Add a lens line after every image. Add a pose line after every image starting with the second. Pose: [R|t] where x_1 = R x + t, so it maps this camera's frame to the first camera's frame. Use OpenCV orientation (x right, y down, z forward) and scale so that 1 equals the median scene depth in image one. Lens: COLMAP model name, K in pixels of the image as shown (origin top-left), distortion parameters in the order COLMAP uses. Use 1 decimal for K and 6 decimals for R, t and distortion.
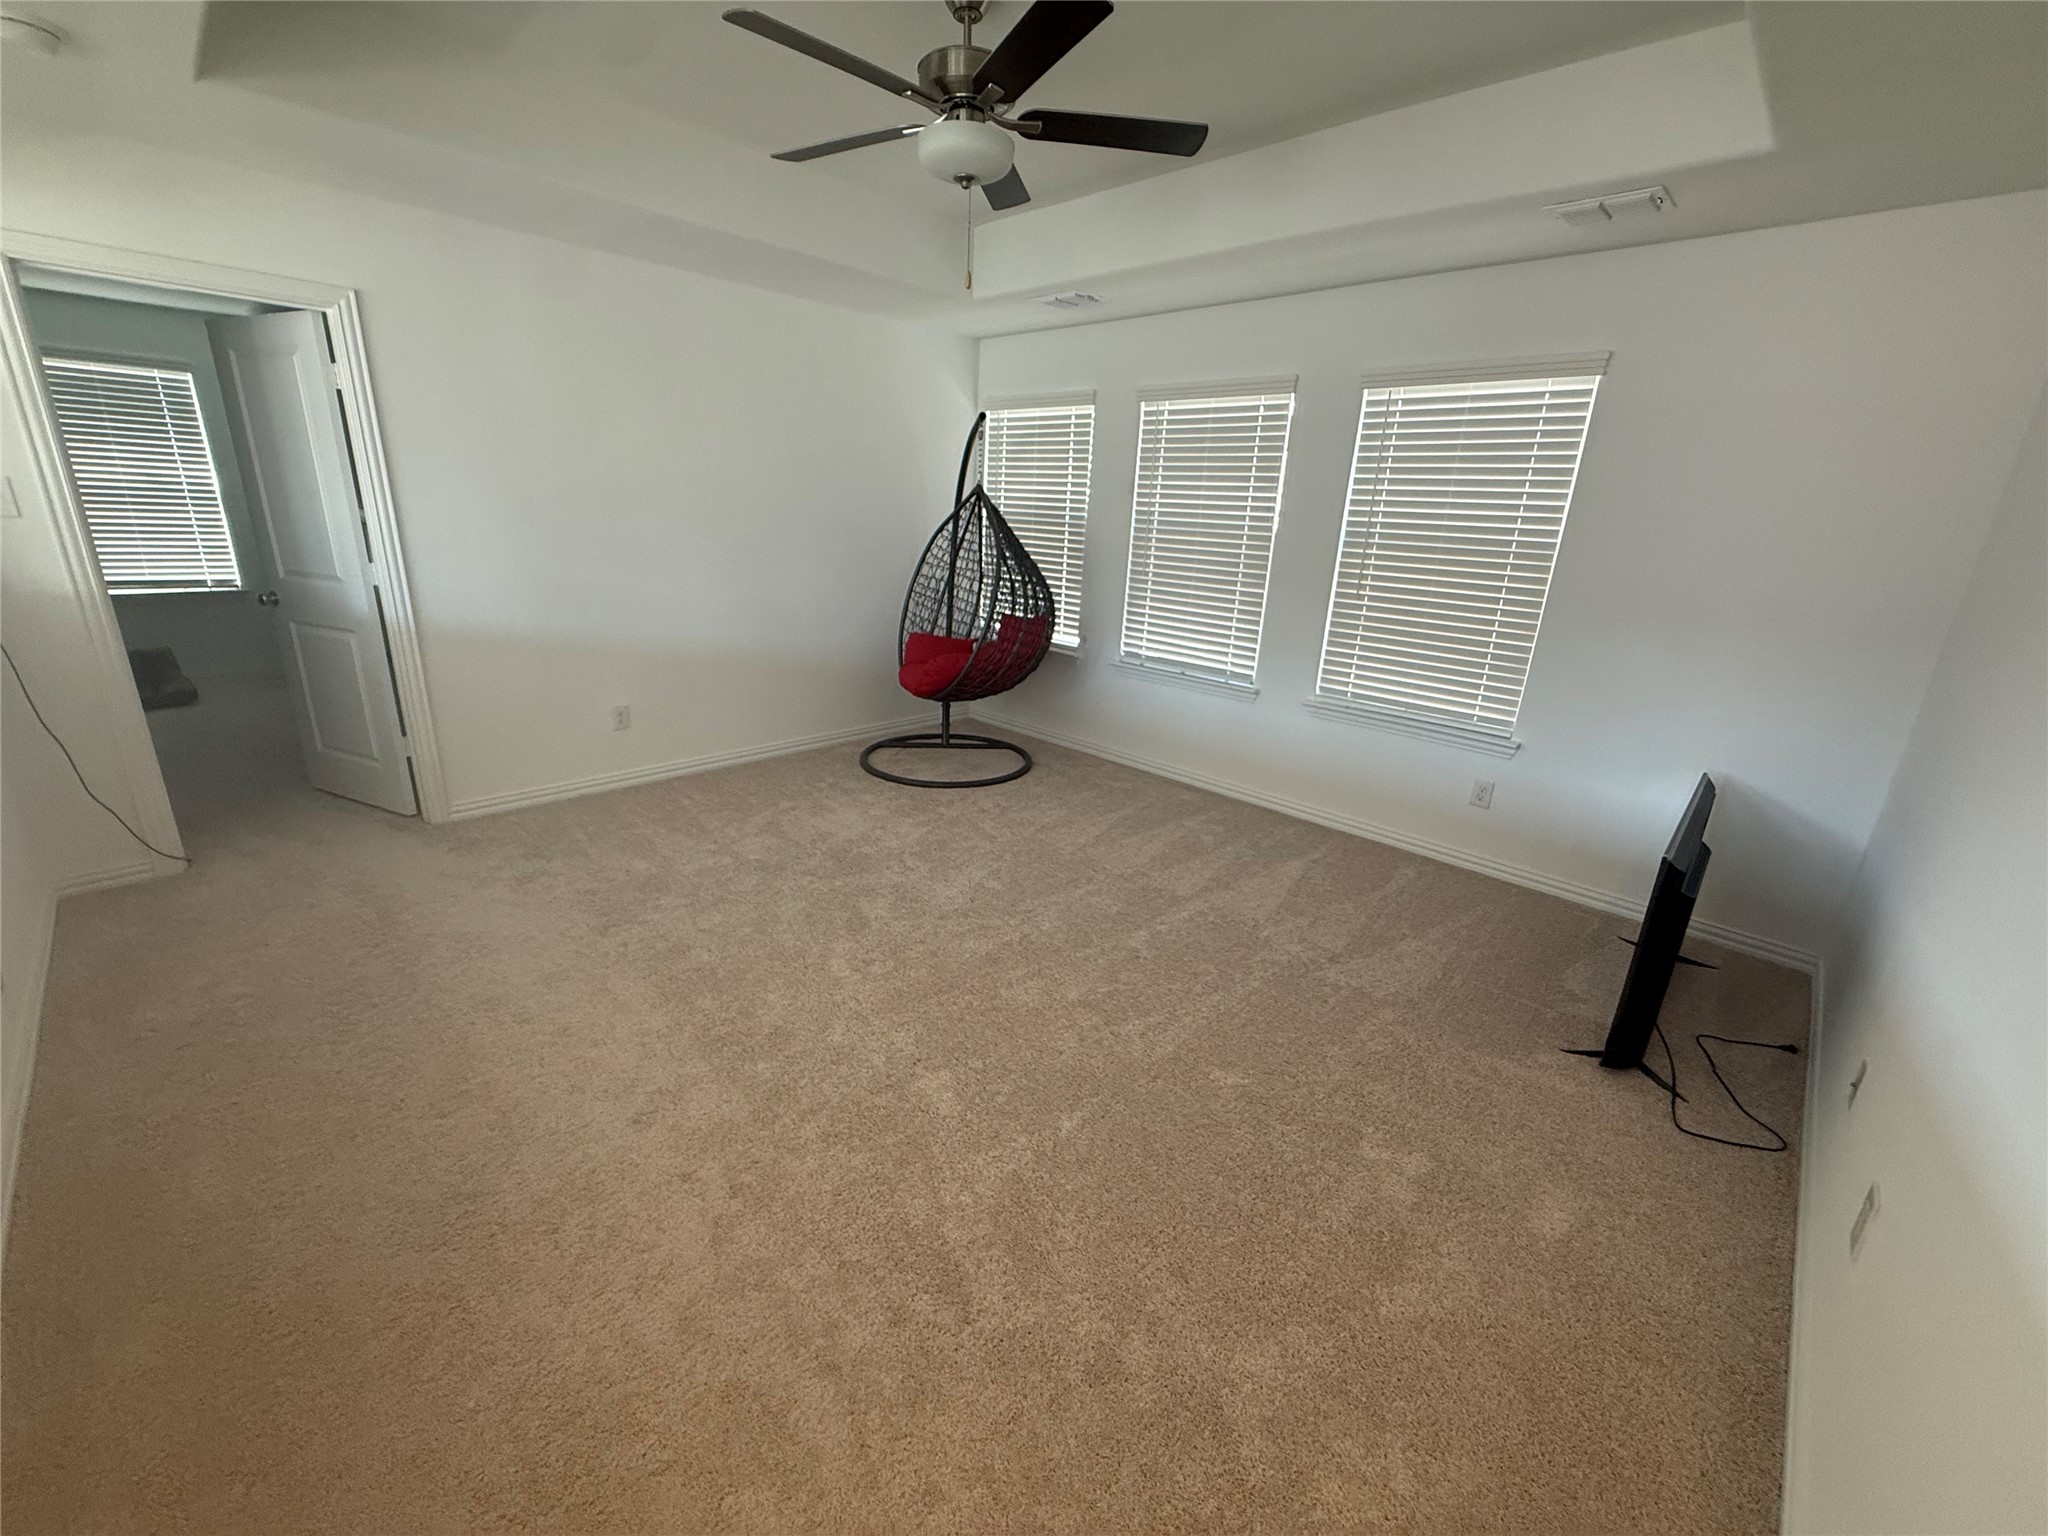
lens RADIAL K [[816.9, 0, 1043.5], [0, 816.9, 768.8], [0, 0, 1]] dist [0.001594, -0.000048]
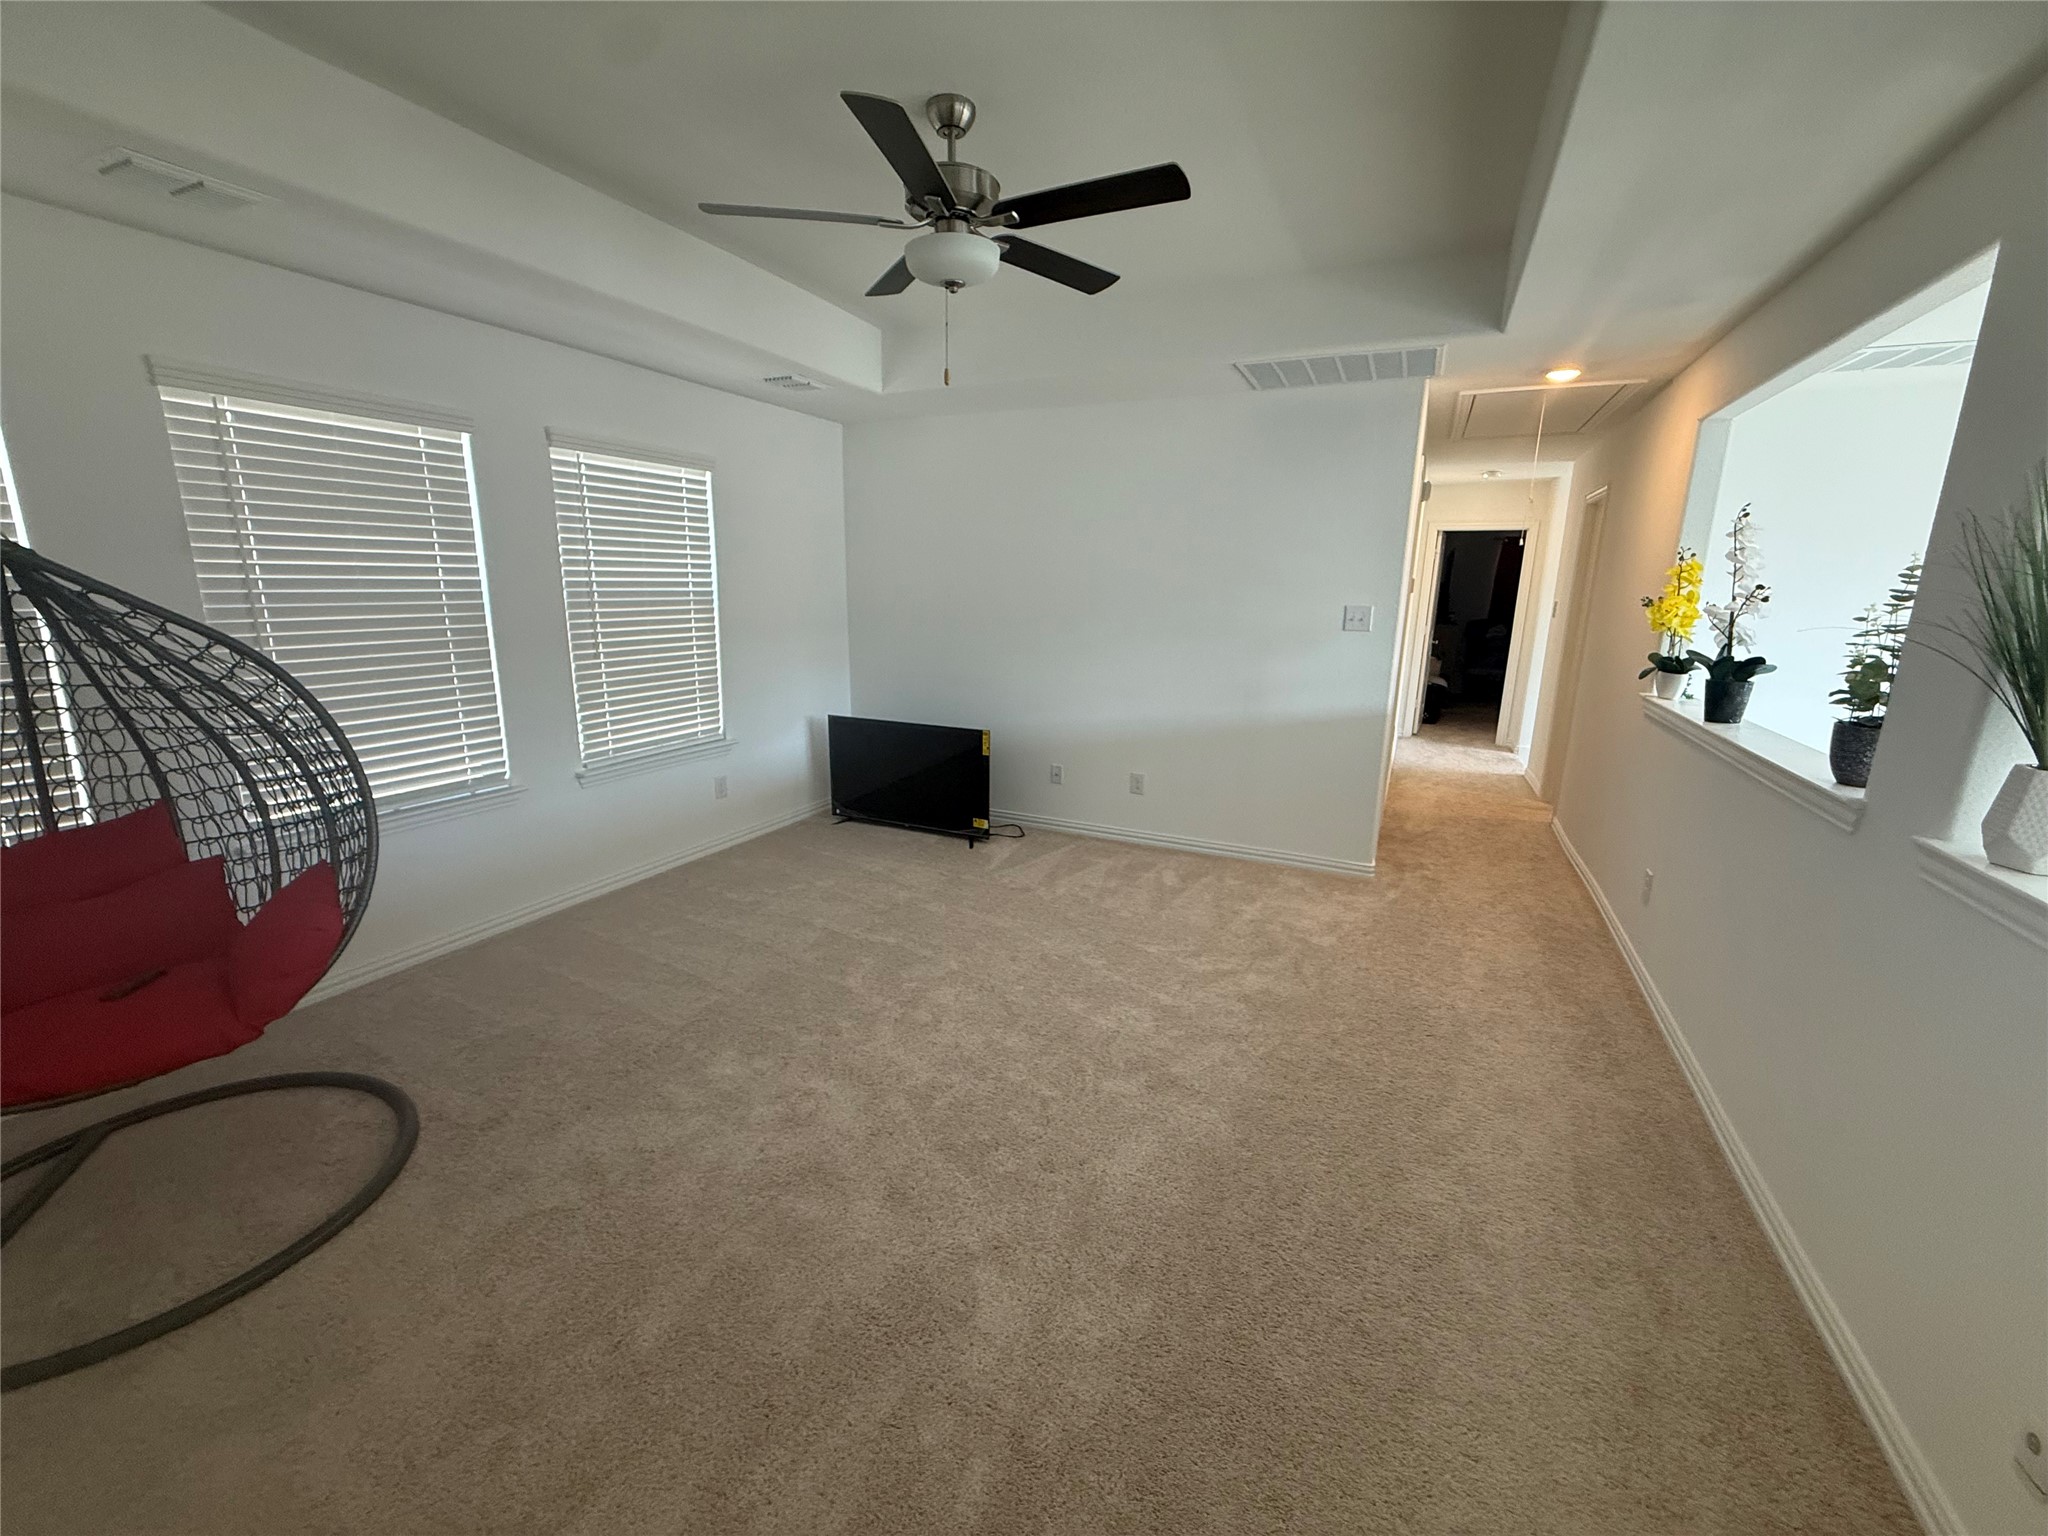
lens RADIAL K [[816.9, 0, 1026.0], [0, 816.9, 764.8], [0, 0, 1]] dist [0.001594, -0.000048]
pose [[-0.299251, -0.264158, 0.916880, -0.756125], [0.261838, 0.901293, 0.345126, -0.314324], [-0.917545, 0.343354, -0.200546, 0.811743]]
